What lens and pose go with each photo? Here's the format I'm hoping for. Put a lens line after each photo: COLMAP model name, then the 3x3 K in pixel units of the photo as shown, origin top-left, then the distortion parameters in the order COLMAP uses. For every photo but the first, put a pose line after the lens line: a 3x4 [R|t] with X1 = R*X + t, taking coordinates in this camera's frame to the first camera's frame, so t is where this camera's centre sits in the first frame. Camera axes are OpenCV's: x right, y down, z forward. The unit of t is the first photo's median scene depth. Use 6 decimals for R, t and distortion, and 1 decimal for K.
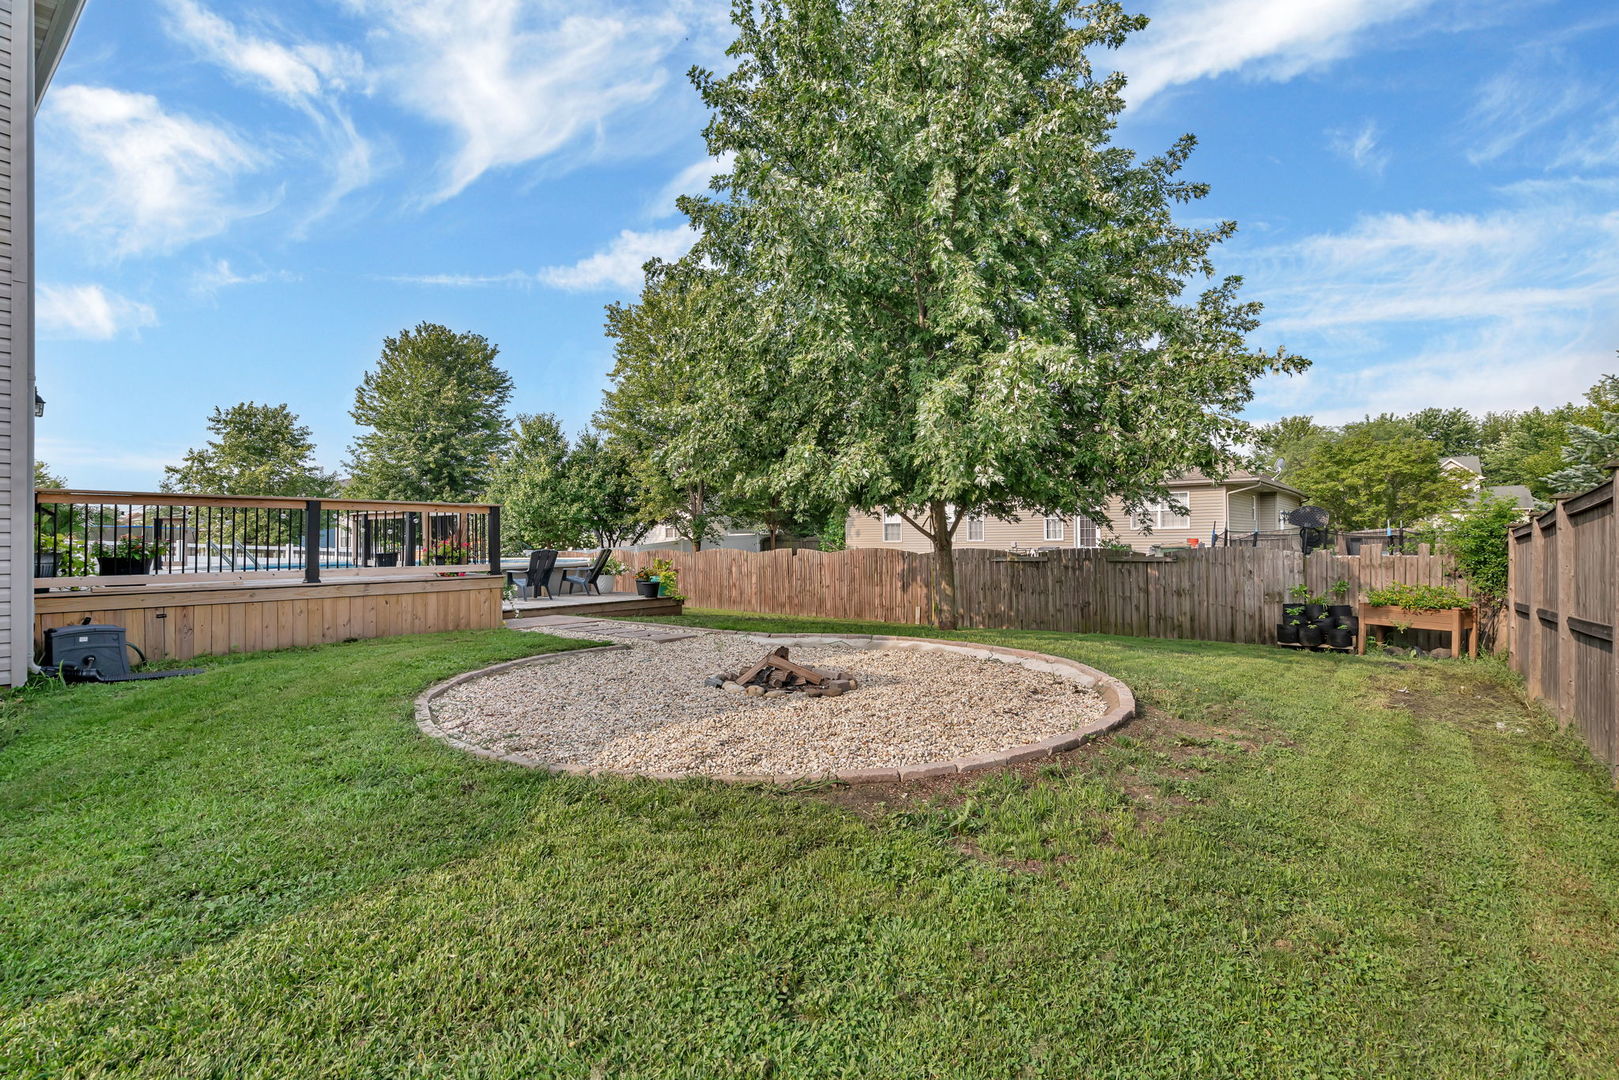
lens RADIAL K [[743.3, 0, 754.1], [0, 743.3, 536.4], [0, 0, 1]] dist [-0.003130, 0.002150]
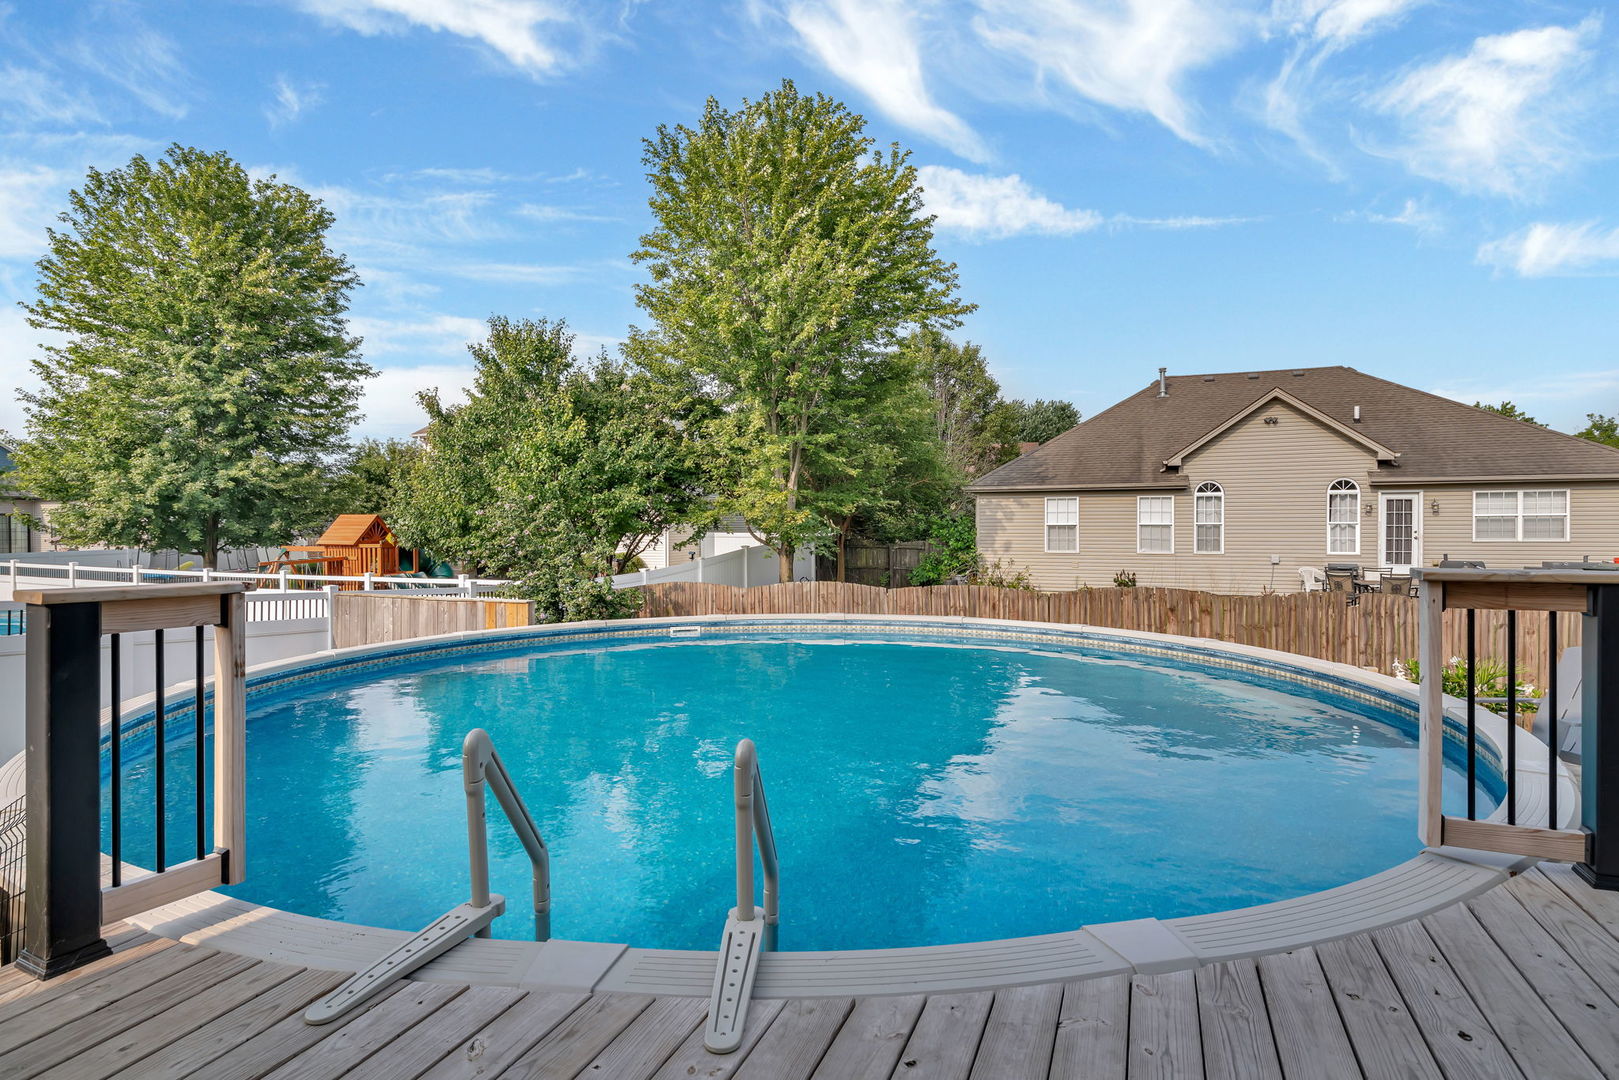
lens RADIAL K [[836.1, 0, 769.5], [0, 836.1, 543.9], [0, 0, 1]] dist [0.007438, -0.000645]
pose [[0.948384, -0.003953, 0.317100, -0.249728], [-0.005956, 0.999524, 0.030273, -0.015932], [-0.317069, -0.030599, 0.947909, 0.281043]]
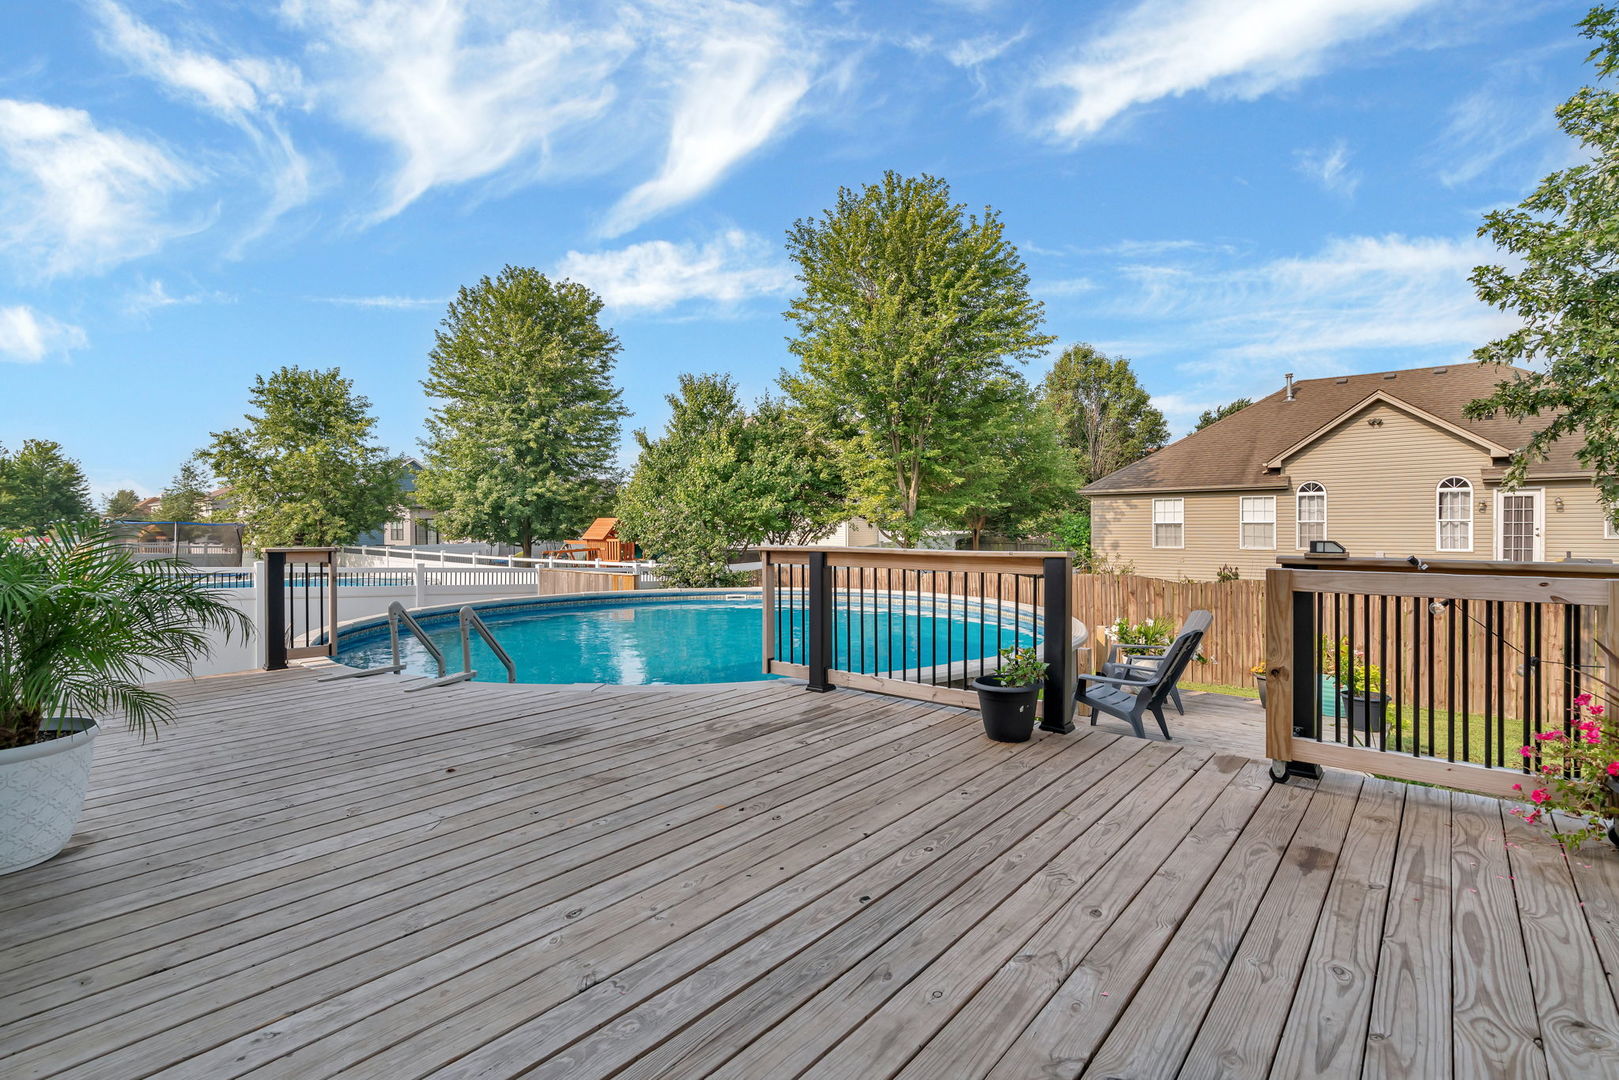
lens RADIAL K [[743.3, 0, 778.8], [0, 743.3, 549.0], [0, 0, 1]] dist [-0.003130, 0.002150]
pose [[0.999976, -0.000920, 0.006837, -0.173554], [0.000634, 0.999129, 0.041728, -0.016985], [-0.006870, -0.041722, 0.999106, 0.195843]]
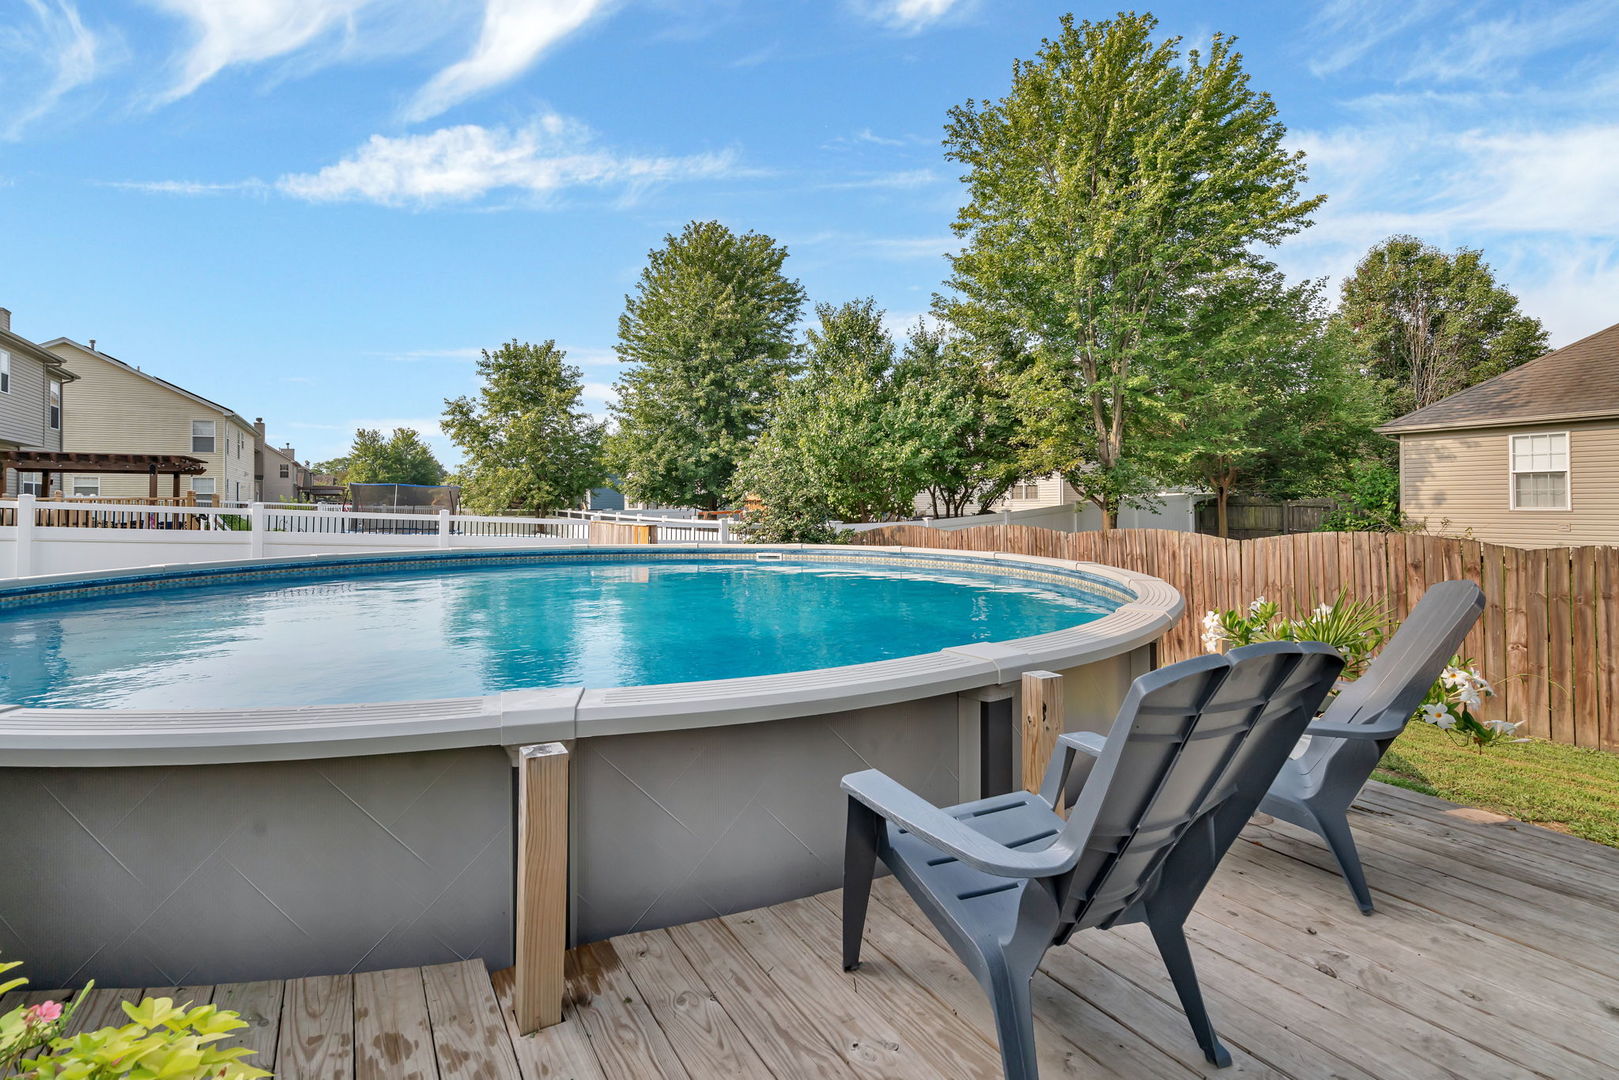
lens RADIAL K [[743.3, 0, 795.0], [0, 743.3, 509.2], [0, 0, 1]] dist [-0.003130, 0.002150]
pose [[0.948541, 0.005001, -0.316615, -0.102800], [0.001603, 0.999787, 0.020596, -0.001892], [0.316650, -0.020044, 0.948331, 0.299311]]
